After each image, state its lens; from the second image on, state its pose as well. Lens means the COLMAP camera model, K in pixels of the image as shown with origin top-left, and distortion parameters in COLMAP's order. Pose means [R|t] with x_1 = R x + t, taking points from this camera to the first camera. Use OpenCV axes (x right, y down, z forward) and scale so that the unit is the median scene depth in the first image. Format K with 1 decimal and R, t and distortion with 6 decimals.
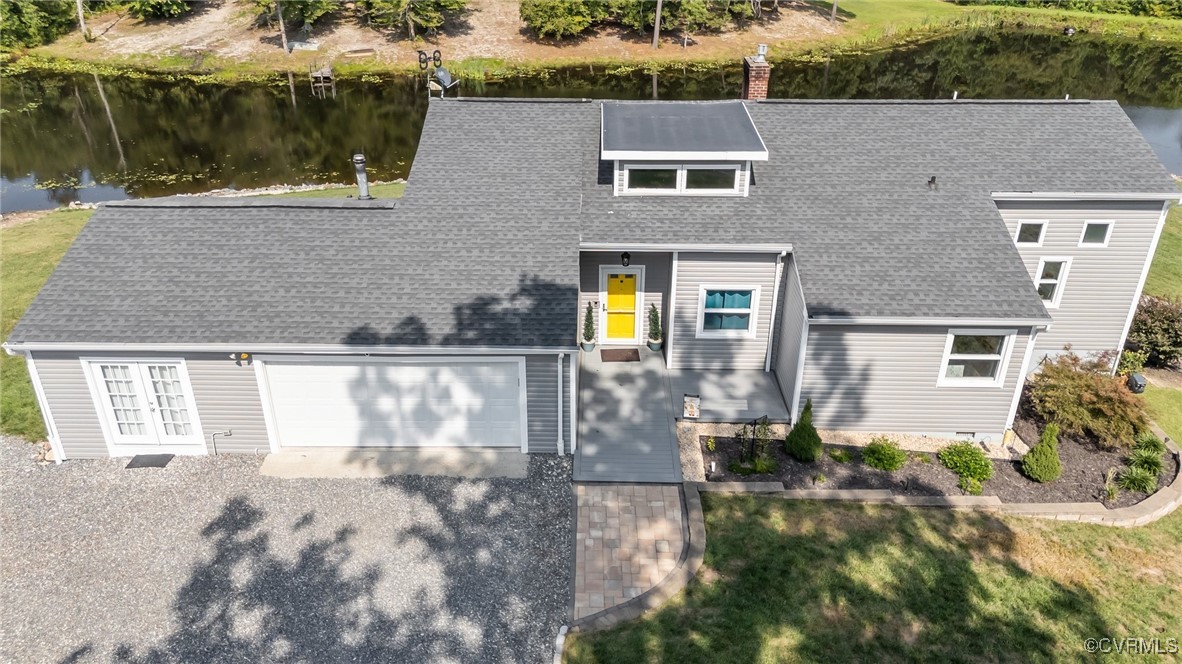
lens RADIAL K [[886.5, 0, 583.9], [0, 886.5, 332.7], [0, 0, 1]] dist [0.038588, -0.036955]
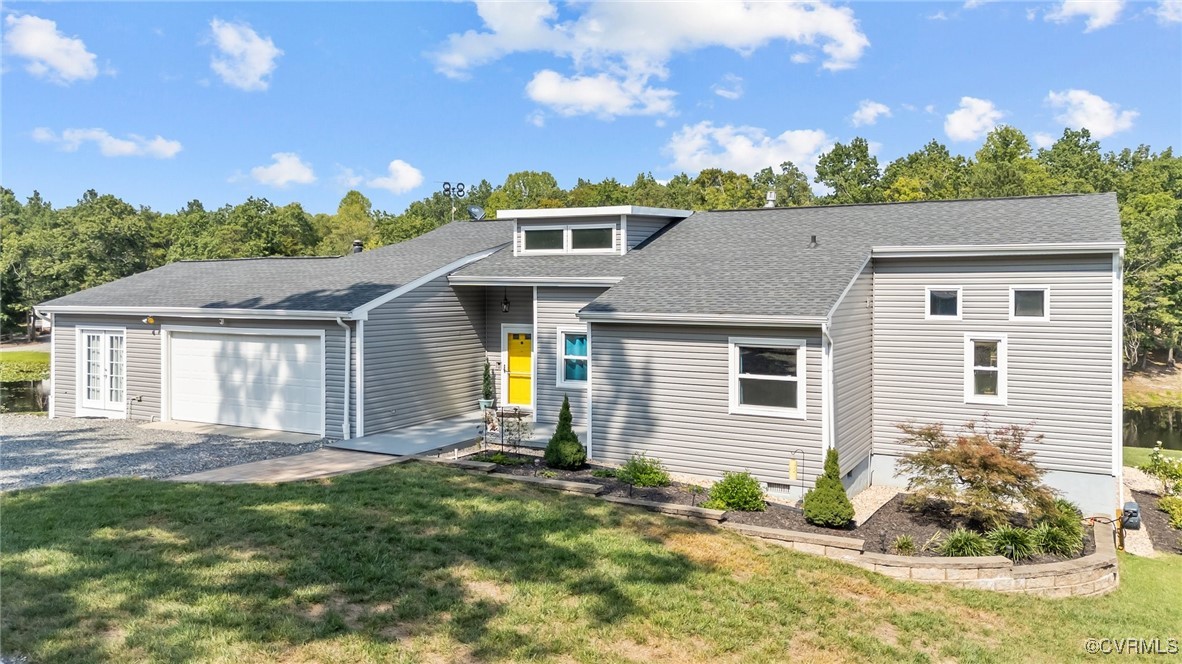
lens RADIAL K [[886.5, 0, 589.0], [0, 886.5, 330.3], [0, 0, 1]] dist [0.038588, -0.036955]
pose [[0.888762, 0.020685, -0.457901, 0.620386], [-0.210174, 0.906166, -0.367001, 0.308654], [0.407343, 0.422416, 0.809714, 0.201178]]
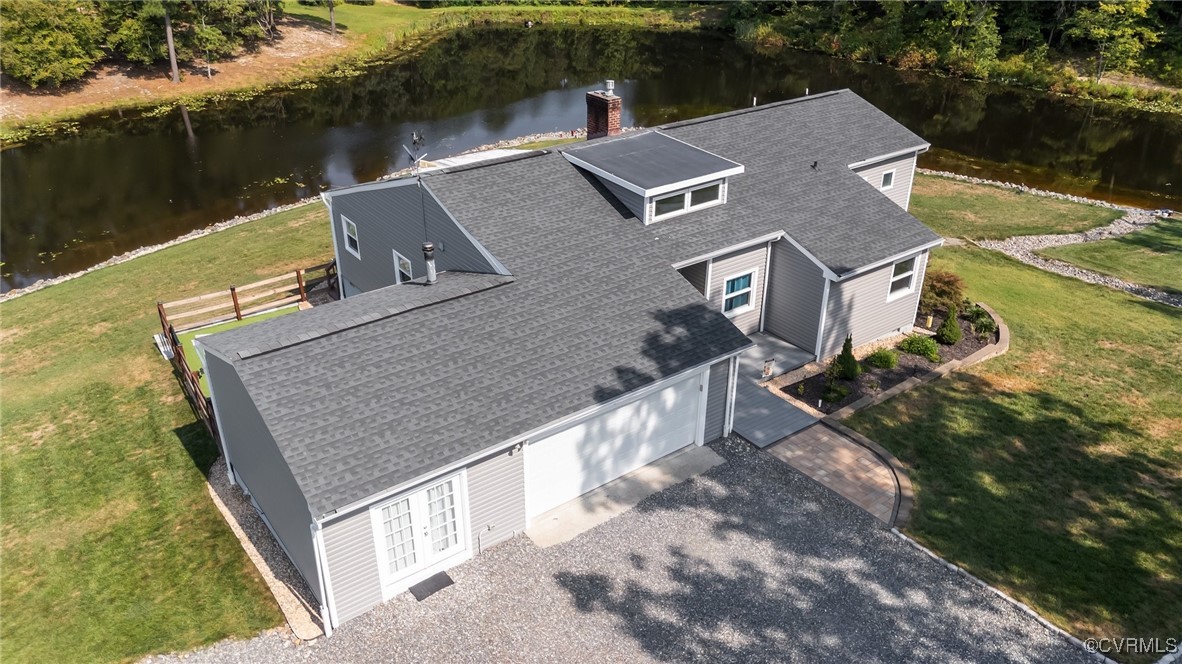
lens RADIAL K [[886.5, 0, 590.0], [0, 886.5, 334.4], [0, 0, 1]] dist [0.038588, -0.036955]
pose [[0.789928, -0.284865, 0.543015, -0.719345], [0.282796, 0.954986, 0.089599, -0.144143], [-0.544095, 0.082786, 0.834929, 0.063031]]
